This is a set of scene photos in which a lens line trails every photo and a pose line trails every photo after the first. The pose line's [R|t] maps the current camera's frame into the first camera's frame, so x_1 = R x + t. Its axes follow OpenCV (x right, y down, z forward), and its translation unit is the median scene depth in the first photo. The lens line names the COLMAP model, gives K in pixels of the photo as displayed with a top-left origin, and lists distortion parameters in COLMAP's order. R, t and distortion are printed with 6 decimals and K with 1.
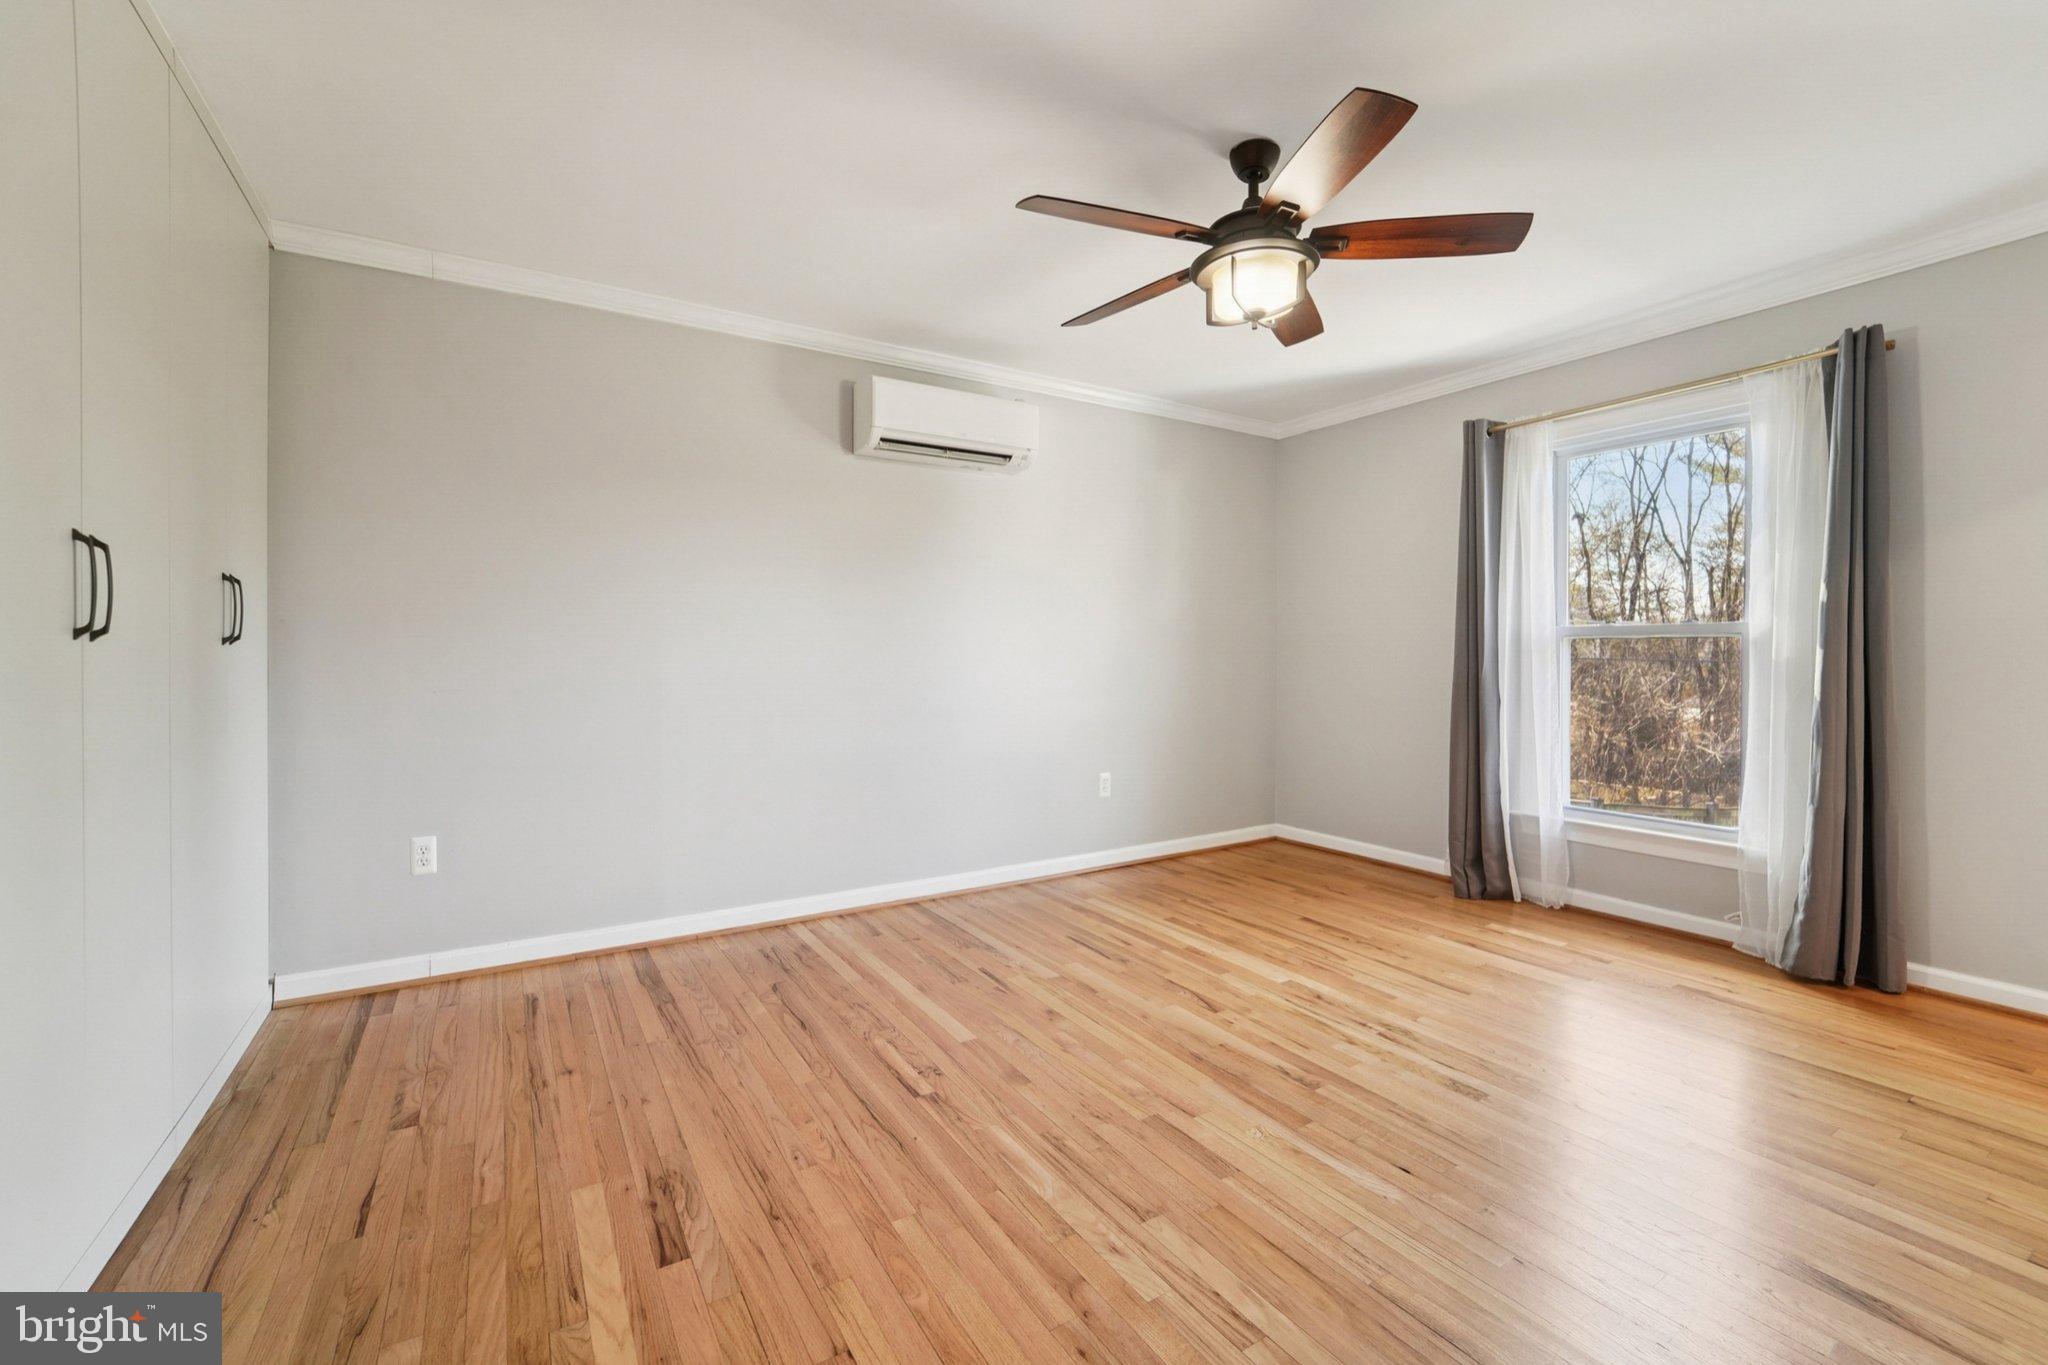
lens RADIAL K [[848.8, 0, 1024.0], [0, 848.8, 682.5], [0, 0, 1]] dist [-0.009815, 0.000203]
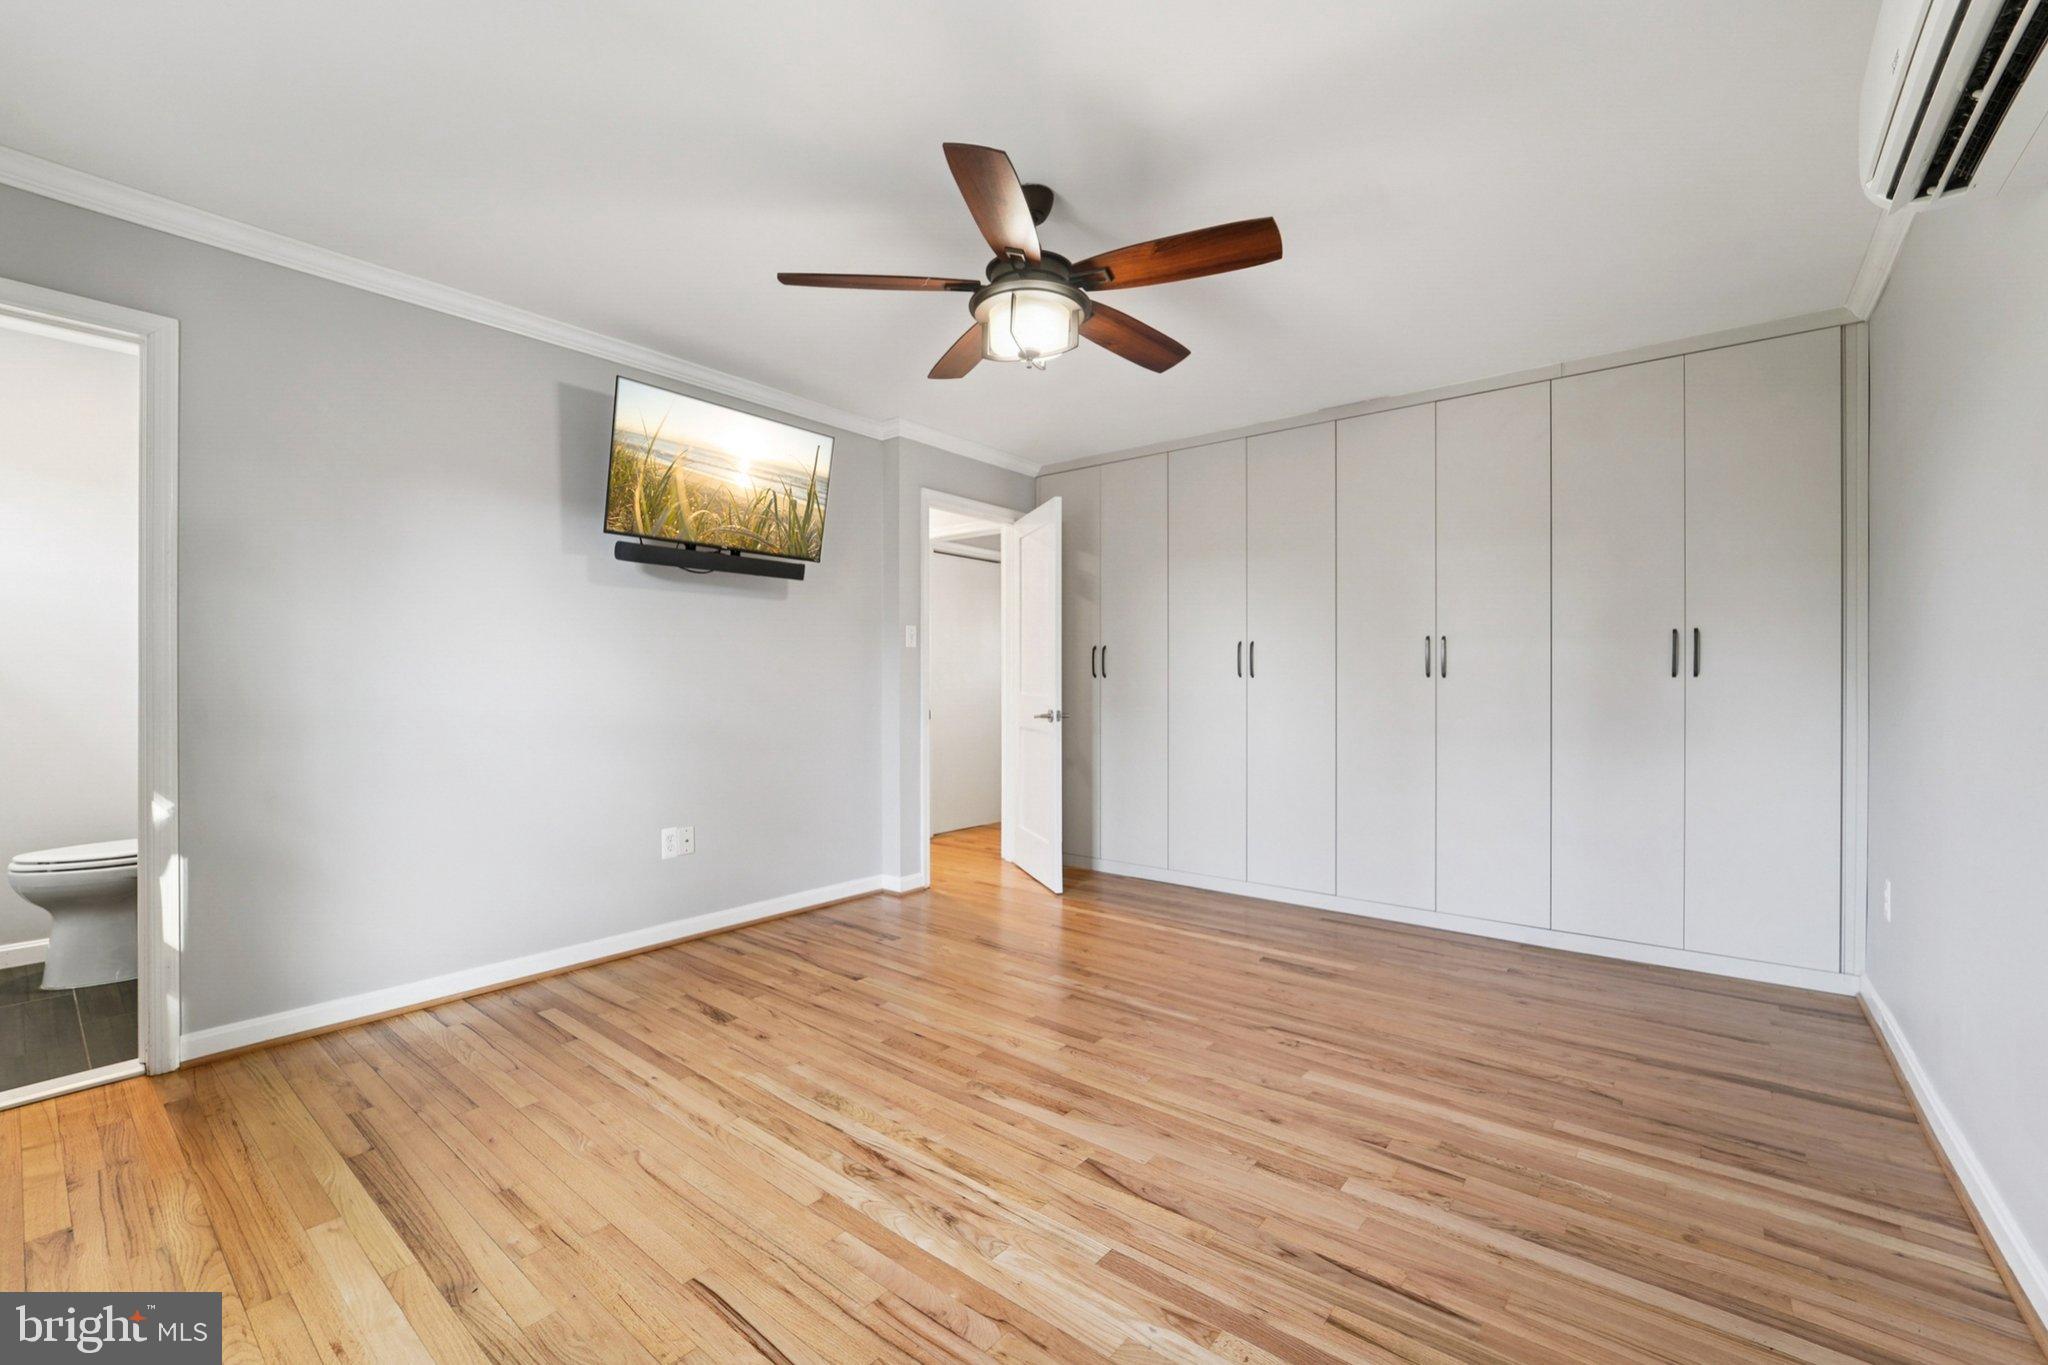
lens RADIAL K [[841.7, 0, 1022.7], [0, 841.7, 669.7], [0, 0, 1]] dist [-0.002682, -0.000168]
pose [[-0.944246, -0.004168, -0.329214, 0.557297], [-0.010149, 0.999813, 0.016450, -0.058546], [0.329084, 0.018874, -0.944112, 1.770647]]
